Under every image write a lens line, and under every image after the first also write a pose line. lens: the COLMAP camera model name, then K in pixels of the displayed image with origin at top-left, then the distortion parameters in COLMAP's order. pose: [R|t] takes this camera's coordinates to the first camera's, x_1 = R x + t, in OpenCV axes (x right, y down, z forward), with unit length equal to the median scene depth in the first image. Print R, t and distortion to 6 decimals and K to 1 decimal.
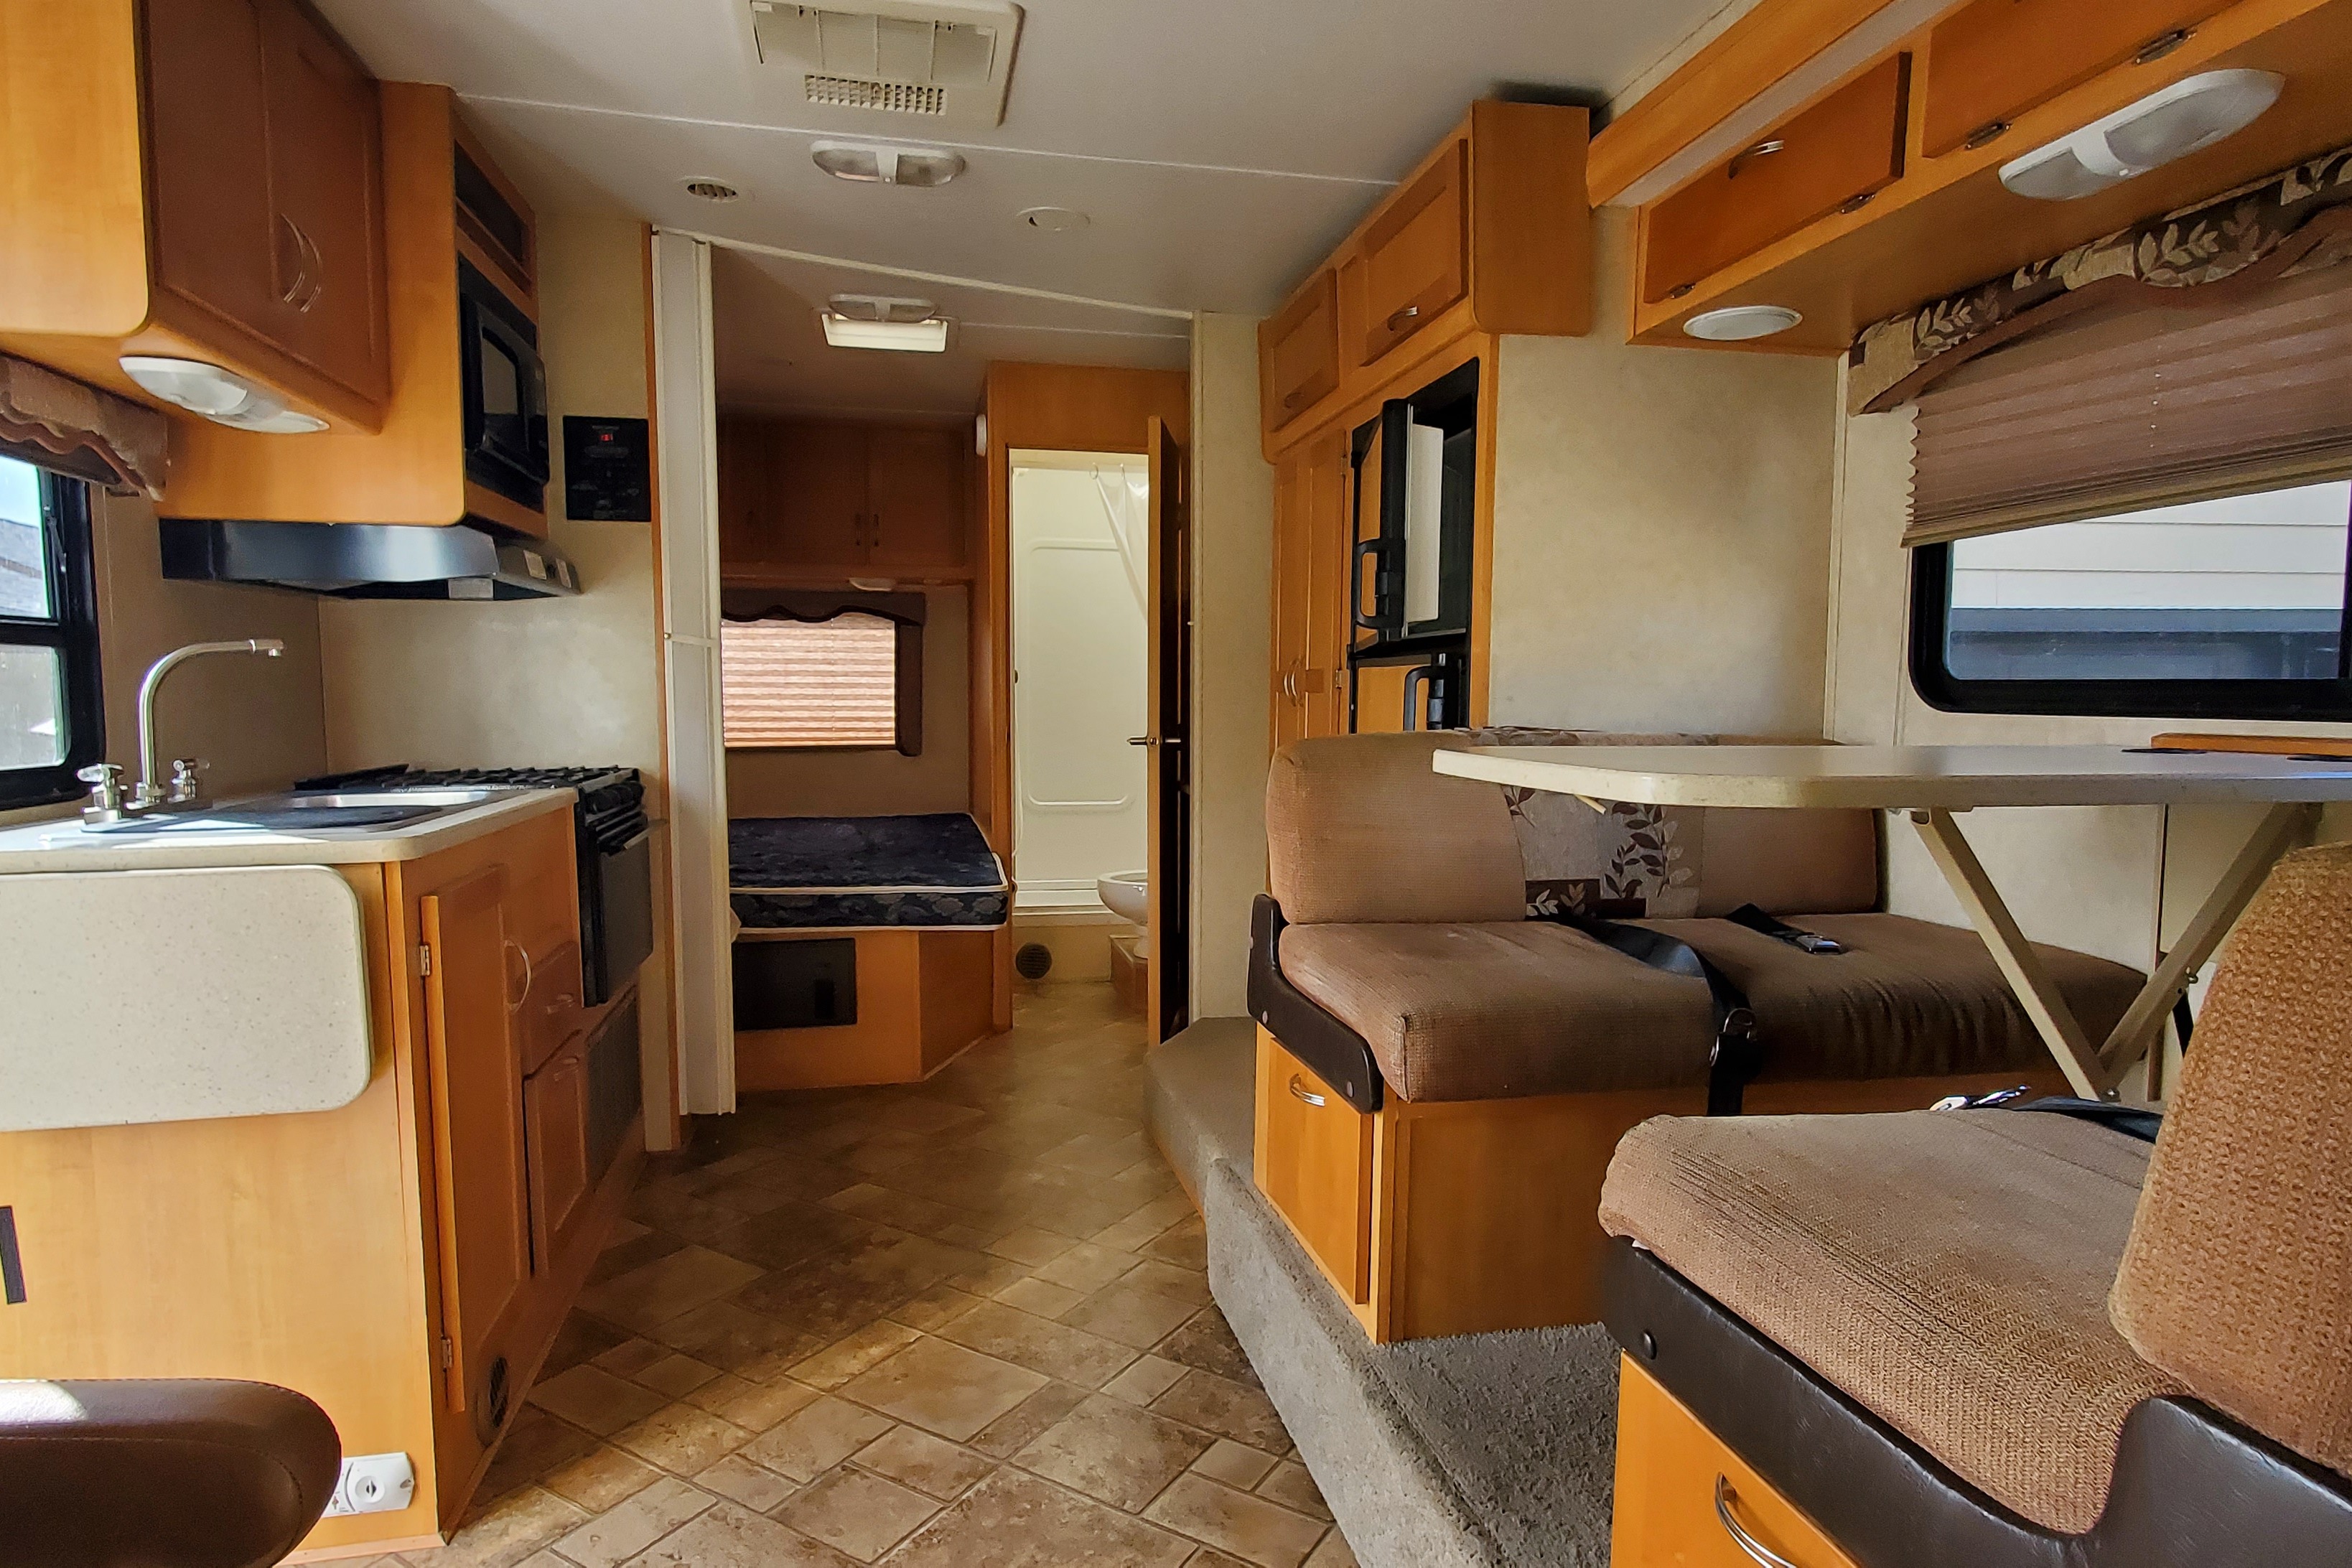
lens RADIAL K [[1316.1, 0, 1170.7], [0, 1316.1, 805.2], [0, 0, 1]] dist [0.007915, -0.000929]
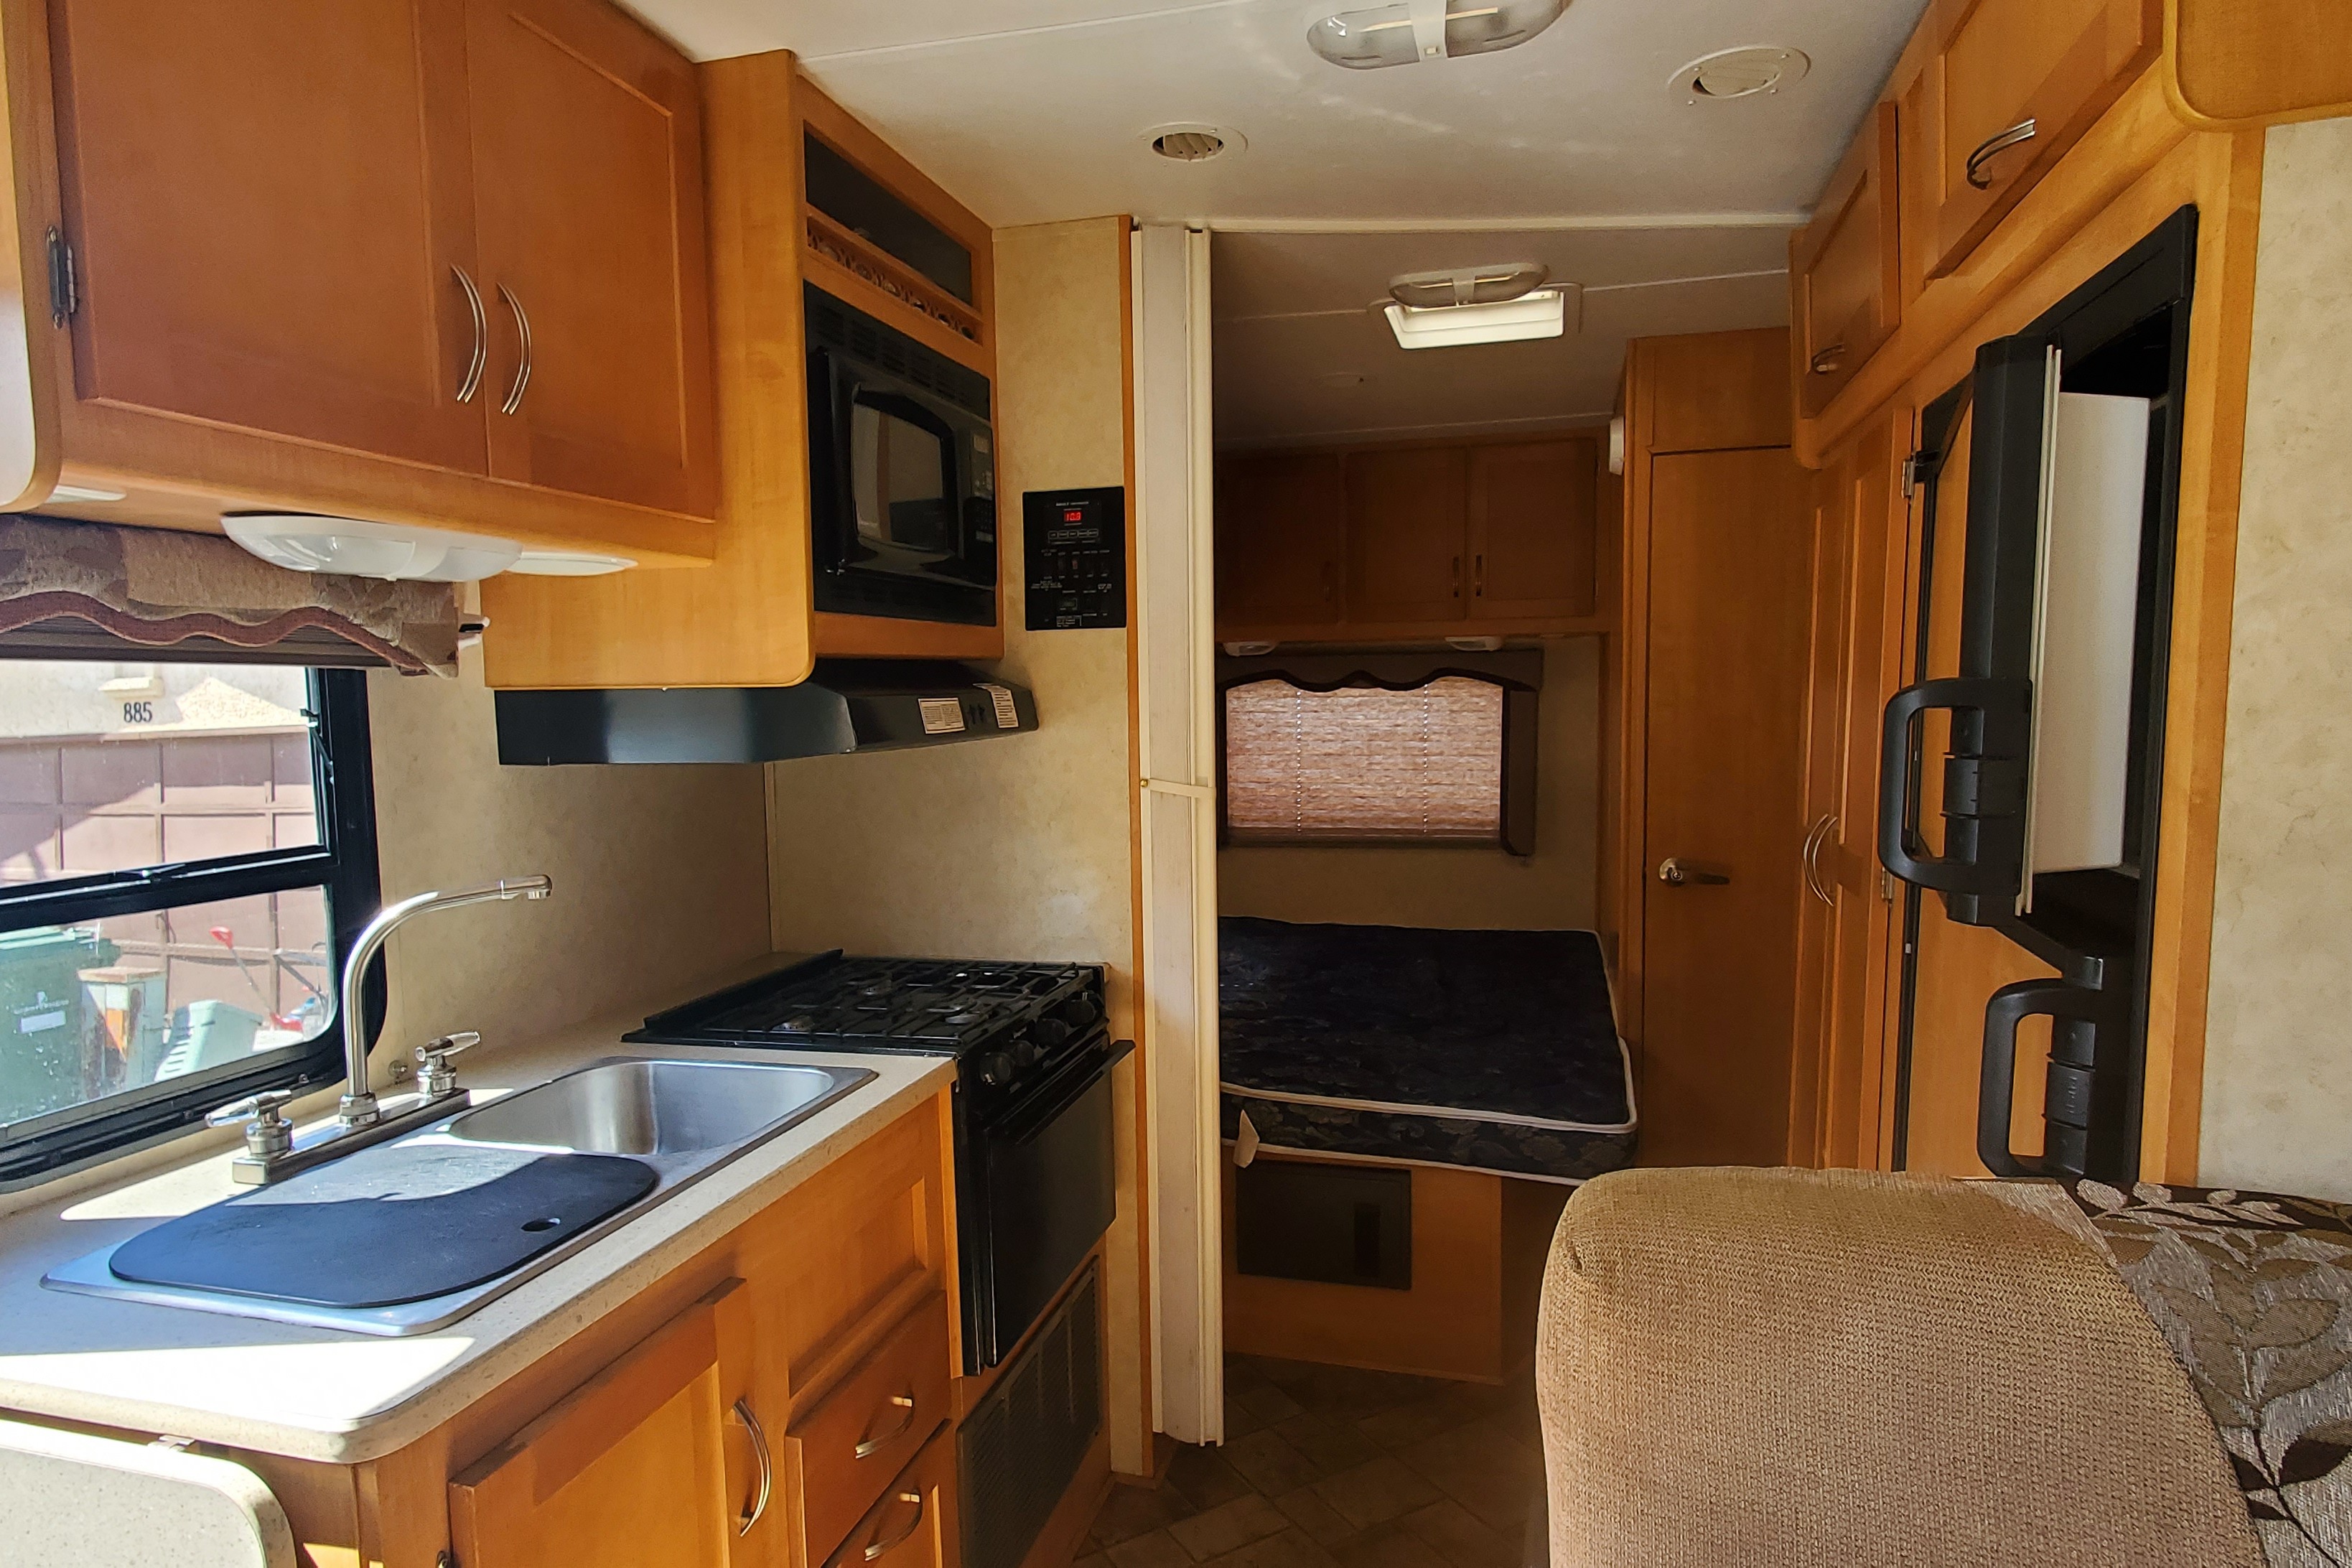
lens RADIAL K [[1316.1, 0, 1174.3], [0, 1316.1, 799.6], [0, 0, 1]] dist [0.007915, -0.000929]
pose [[0.888025, 0.022349, -0.459251, -0.027072], [-0.023607, 0.999717, 0.003004, -0.094444], [0.459188, 0.008174, 0.888302, 0.283402]]
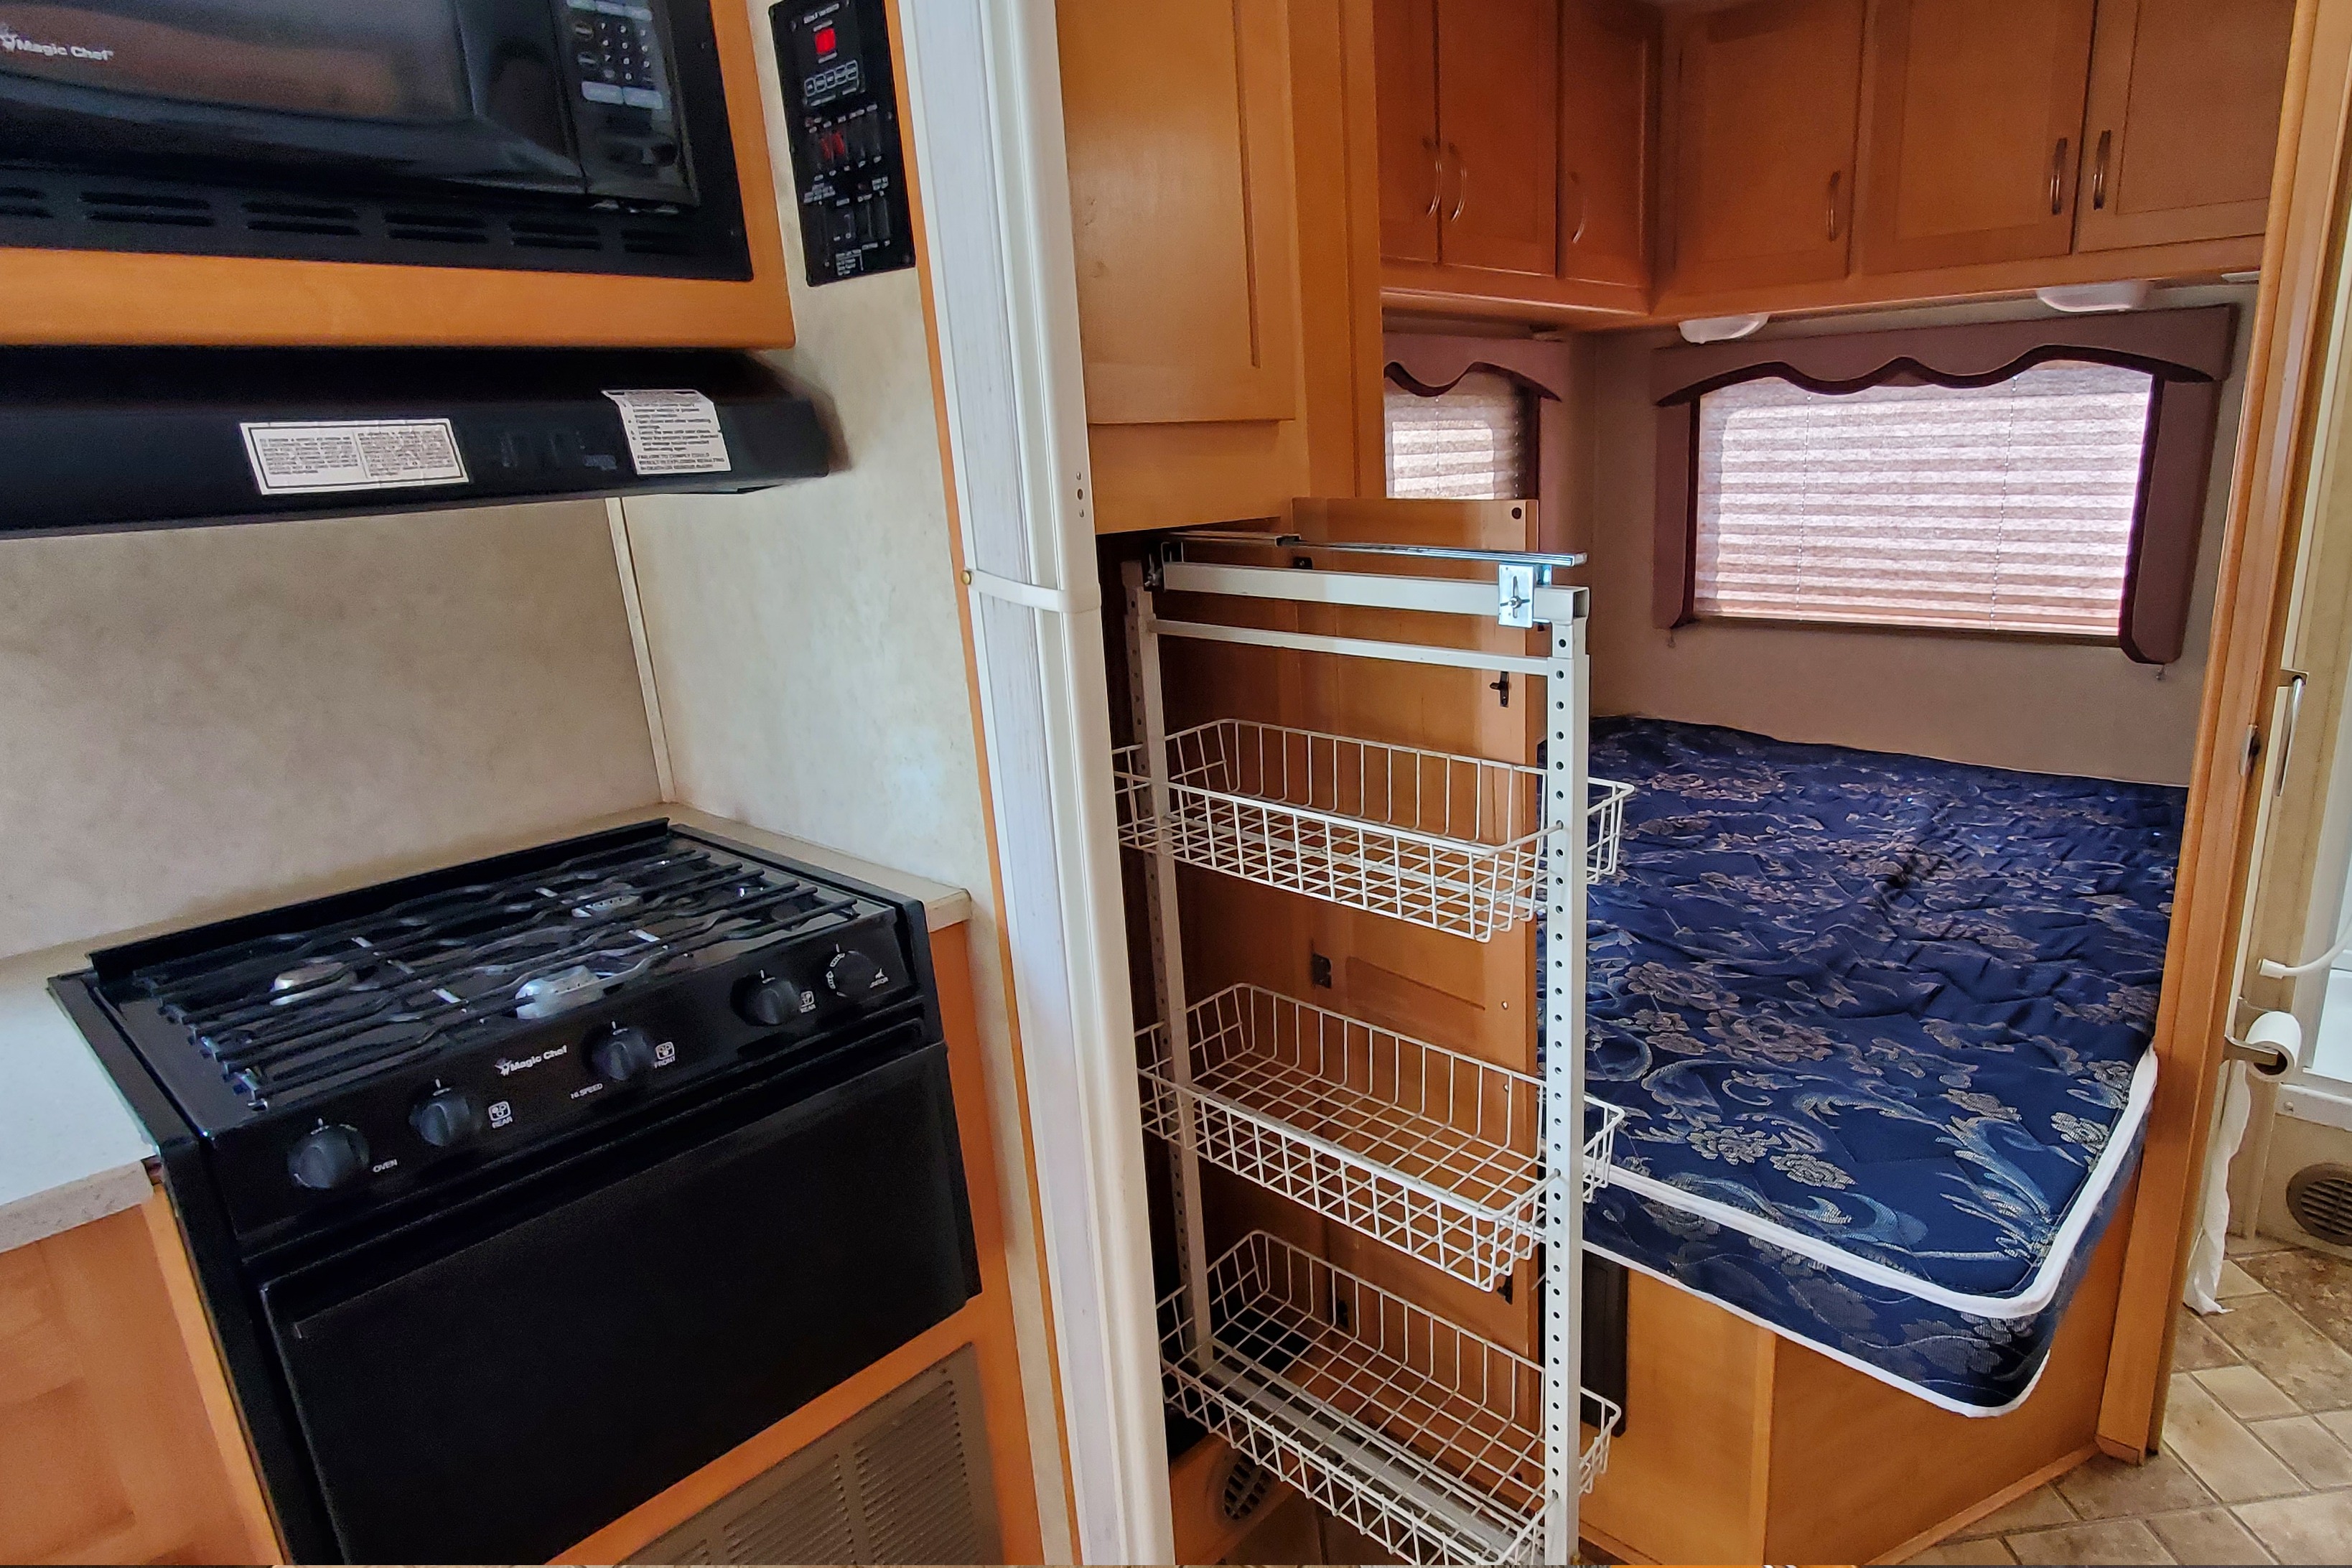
lens RADIAL K [[1316.1, 0, 1363.3], [0, 1316.1, 802.8], [0, 0, 1]] dist [0.007915, -0.000929]
pose [[0.631100, 0.189188, -0.752277, -0.008113], [-0.029996, 0.975029, 0.220043, -0.118199], [0.775121, -0.116304, 0.621016, 0.653531]]
